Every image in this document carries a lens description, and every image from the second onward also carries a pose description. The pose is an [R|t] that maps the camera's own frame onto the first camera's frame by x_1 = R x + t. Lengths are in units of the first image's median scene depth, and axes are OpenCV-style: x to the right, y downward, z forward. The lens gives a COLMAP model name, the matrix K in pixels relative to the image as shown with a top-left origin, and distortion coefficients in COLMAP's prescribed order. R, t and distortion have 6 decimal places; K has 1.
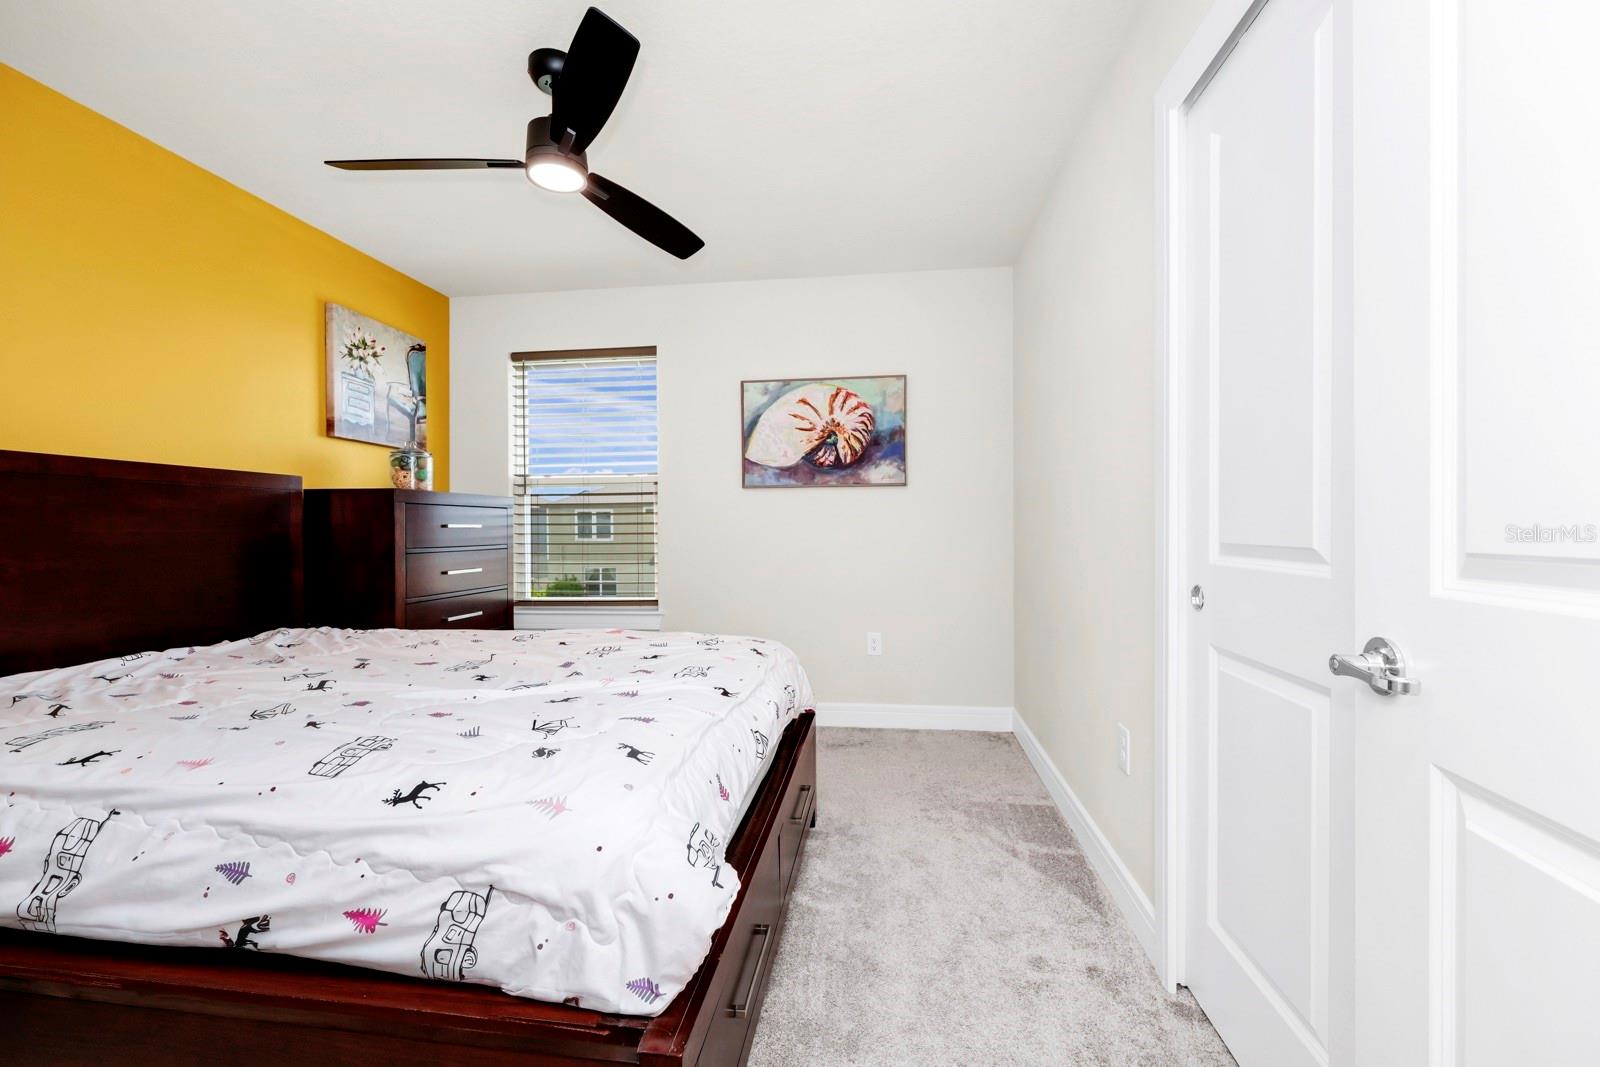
lens RADIAL K [[656.6, 0, 796.6], [0, 656.6, 533.9], [0, 0, 1]] dist [0.001186, -0.000010]
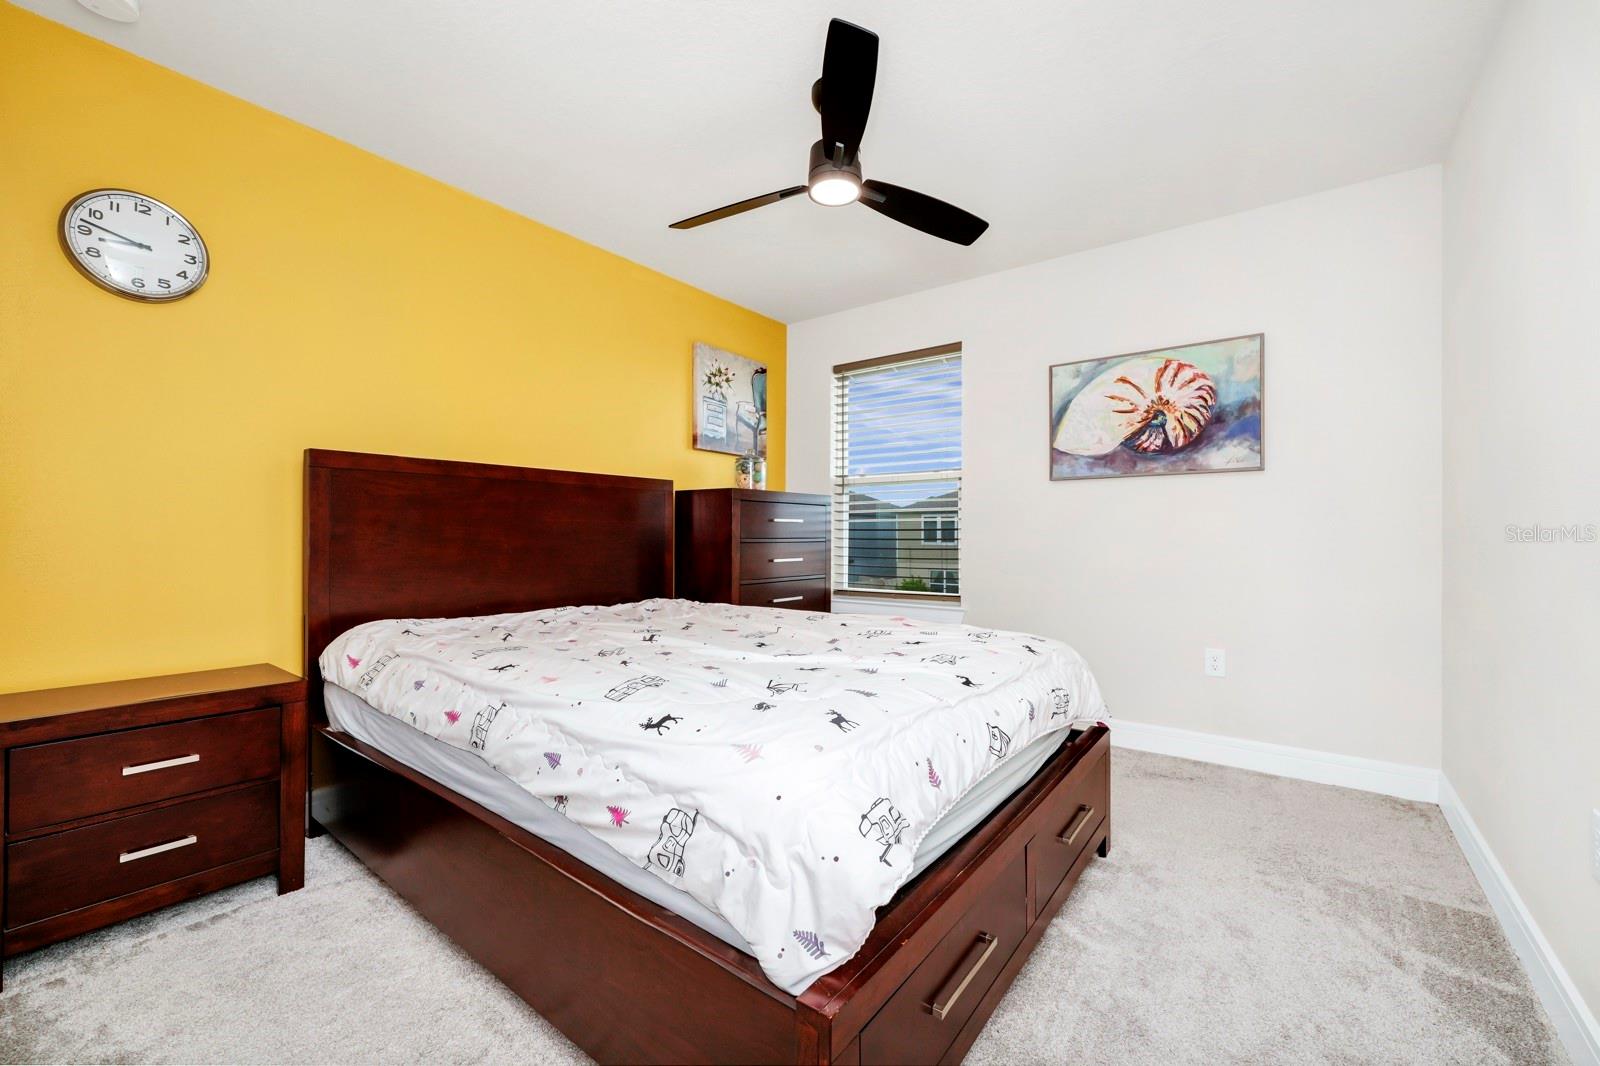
lens RADIAL K [[647.2, 0, 800.0], [0, 647.2, 533.0], [0, 0, 1]] dist [0.000842, 0.000365]
pose [[0.869019, 0.007429, -0.494722, 0.090497], [-0.012267, 0.999903, -0.006532, 0.021534], [0.494626, 0.011745, 0.869027, 0.038140]]
